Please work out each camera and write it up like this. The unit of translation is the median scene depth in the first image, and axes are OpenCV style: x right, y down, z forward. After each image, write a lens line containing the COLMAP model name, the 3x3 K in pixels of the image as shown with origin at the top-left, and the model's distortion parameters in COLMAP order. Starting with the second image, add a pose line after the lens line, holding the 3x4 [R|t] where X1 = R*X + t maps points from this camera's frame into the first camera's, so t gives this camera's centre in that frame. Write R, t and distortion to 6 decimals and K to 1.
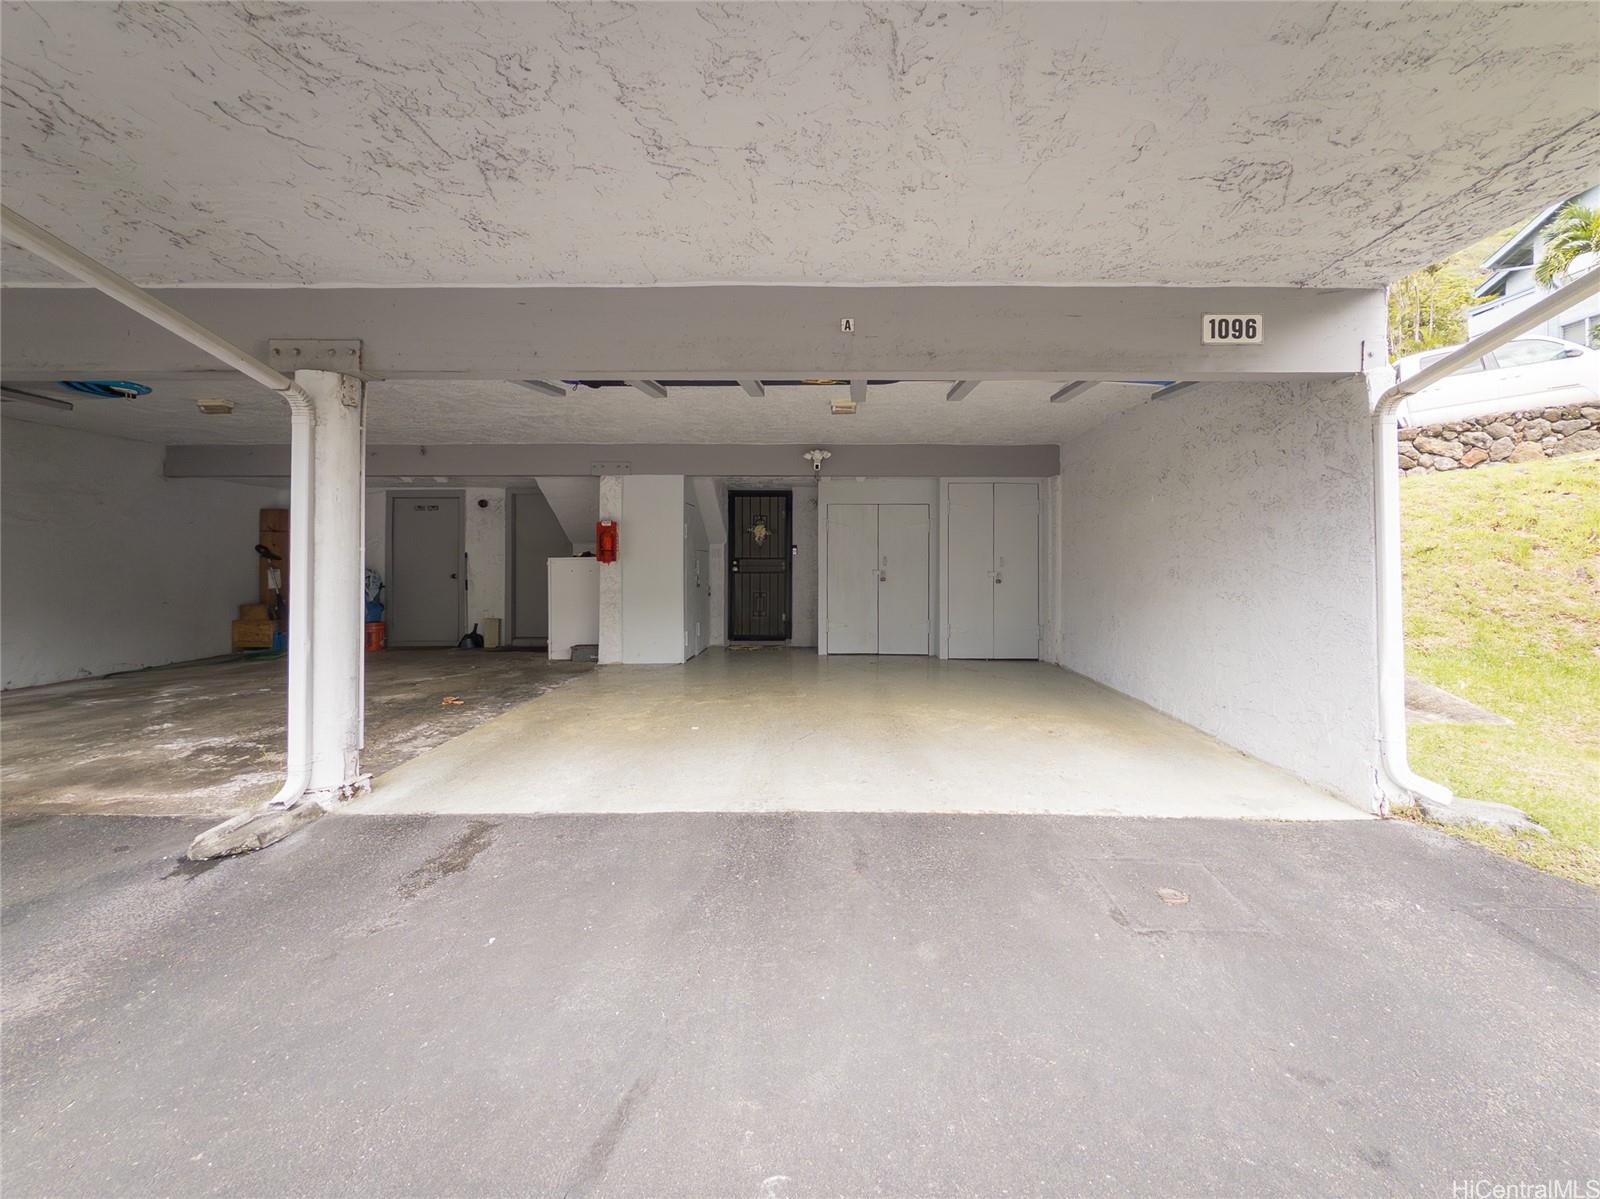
lens RADIAL K [[654.2, 0, 798.3], [0, 654.2, 561.5], [0, 0, 1]] dist [0.000905, -0.000016]
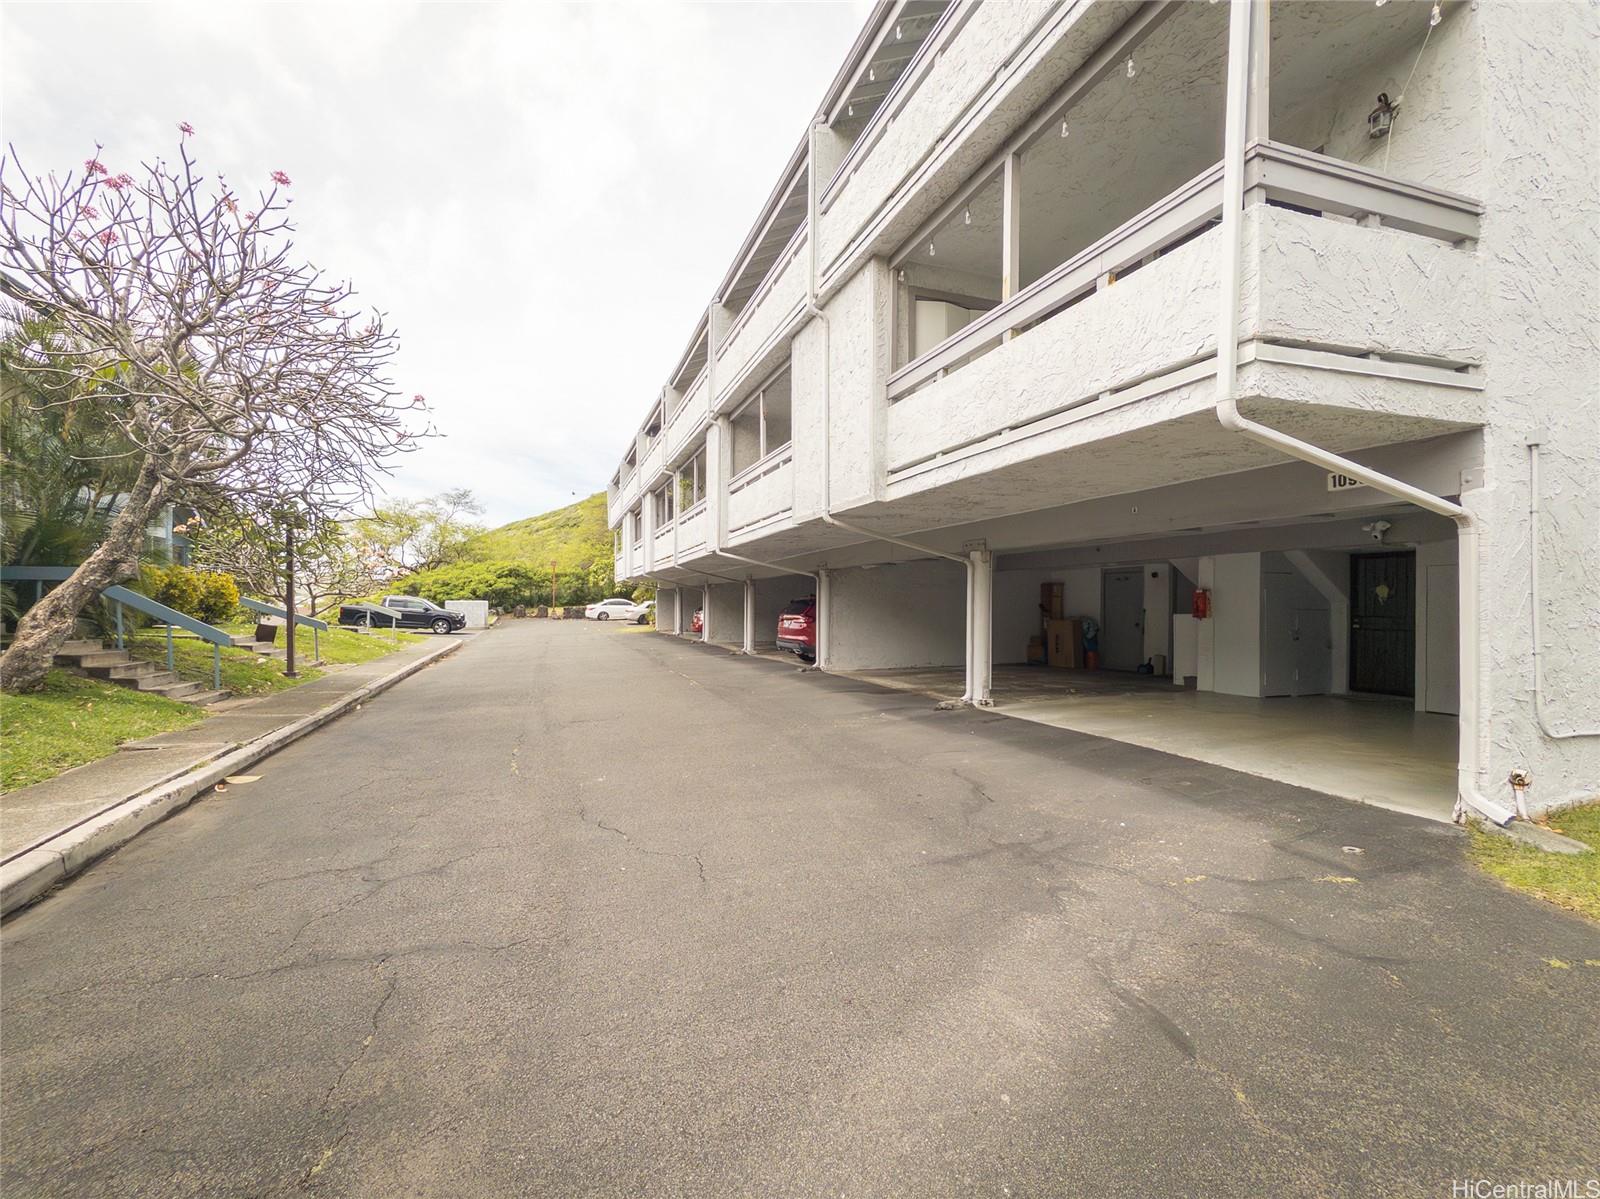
lens RADIAL K [[644.4, 0, 805.7], [0, 644.4, 602.5], [0, 0, 1]] dist [0.001558, -0.000297]
pose [[0.380489, -0.002265, -0.924783, 0.659378], [-0.002798, 0.999990, -0.003601, -0.024804], [0.924781, 0.003958, 0.380478, -0.311340]]
